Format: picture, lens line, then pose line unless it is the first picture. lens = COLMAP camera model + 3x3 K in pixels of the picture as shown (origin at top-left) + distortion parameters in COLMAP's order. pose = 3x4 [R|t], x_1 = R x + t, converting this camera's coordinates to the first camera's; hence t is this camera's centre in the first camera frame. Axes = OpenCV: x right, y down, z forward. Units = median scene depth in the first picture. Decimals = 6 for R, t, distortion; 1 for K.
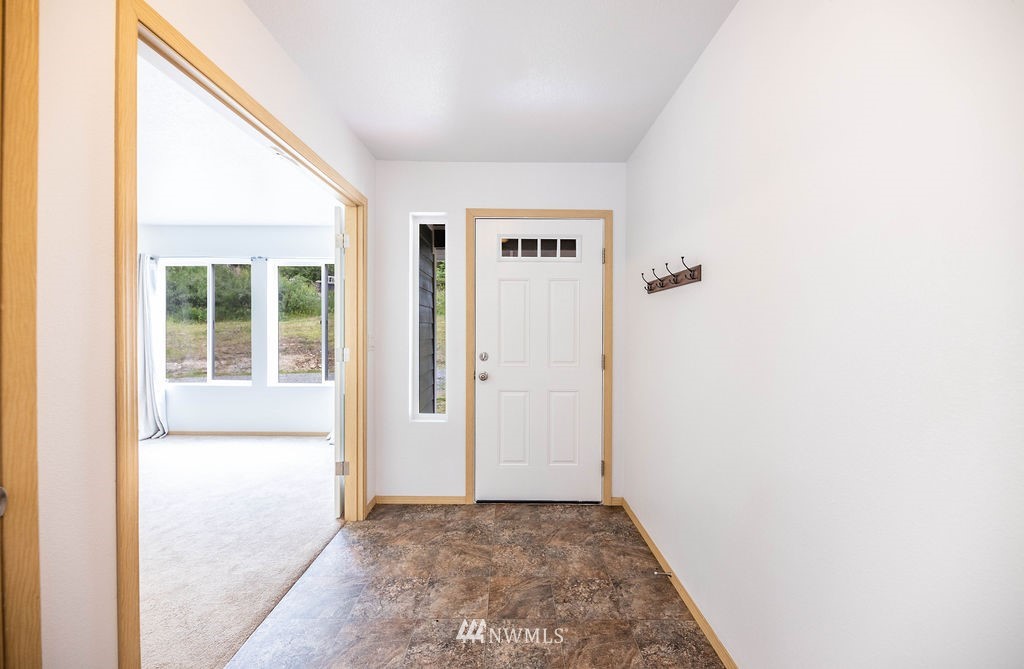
lens RADIAL K [[419.3, 0, 510.4], [0, 419.3, 329.0], [0, 0, 1]] dist [-0.015102, -0.000423]
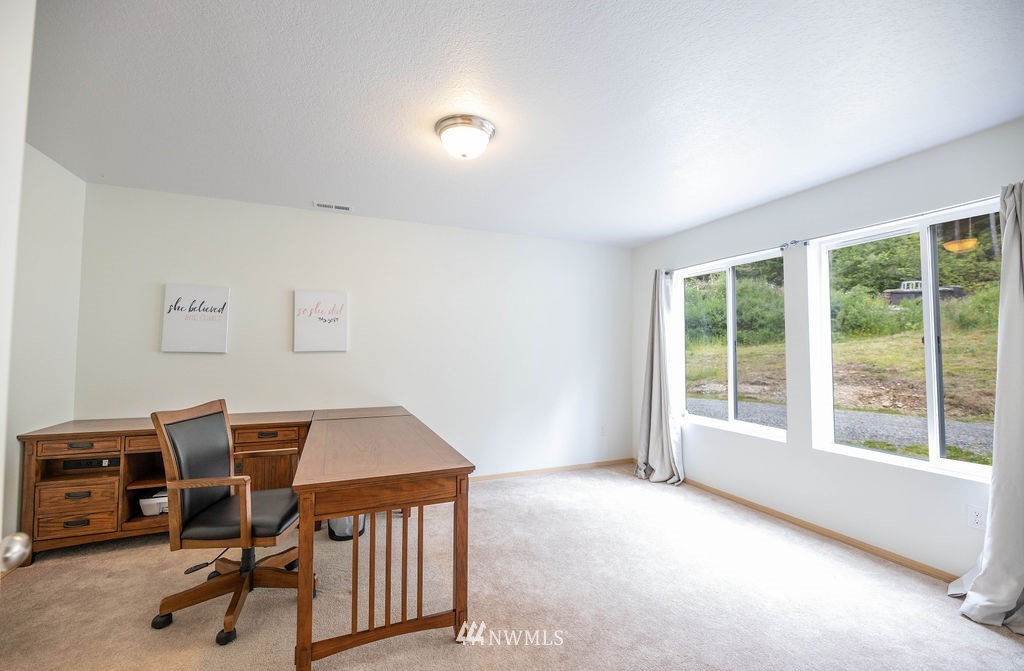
lens RADIAL K [[414.1, 0, 509.1], [0, 414.1, 332.7], [0, 0, 1]] dist [-0.000565, -0.000629]
pose [[0.389977, -0.037588, -0.920057, -0.060642], [-0.003817, 0.999092, -0.042435, -0.001773], [0.920817, 0.020061, 0.389479, 0.110679]]
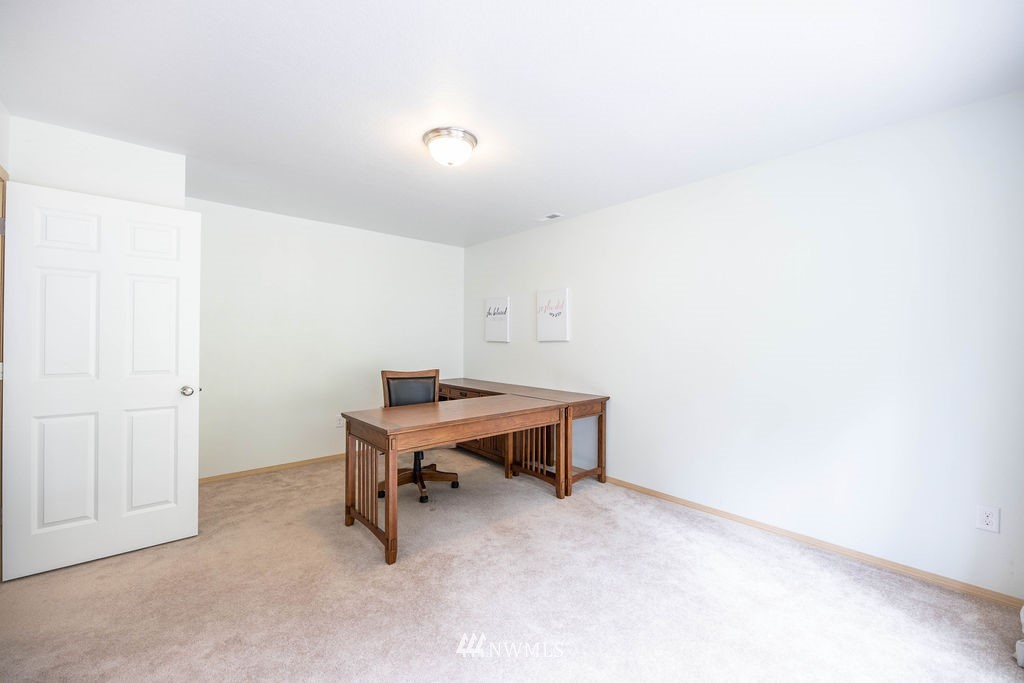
lens RADIAL K [[421.8, 0, 510.6], [0, 421.8, 339.2], [0, 0, 1]] dist [-0.002801, -0.000240]
pose [[-0.757860, -0.006357, -0.652387, -0.105607], [-0.004930, 0.999980, -0.004017, -0.001043], [0.652399, 0.000172, -0.757876, 0.281512]]
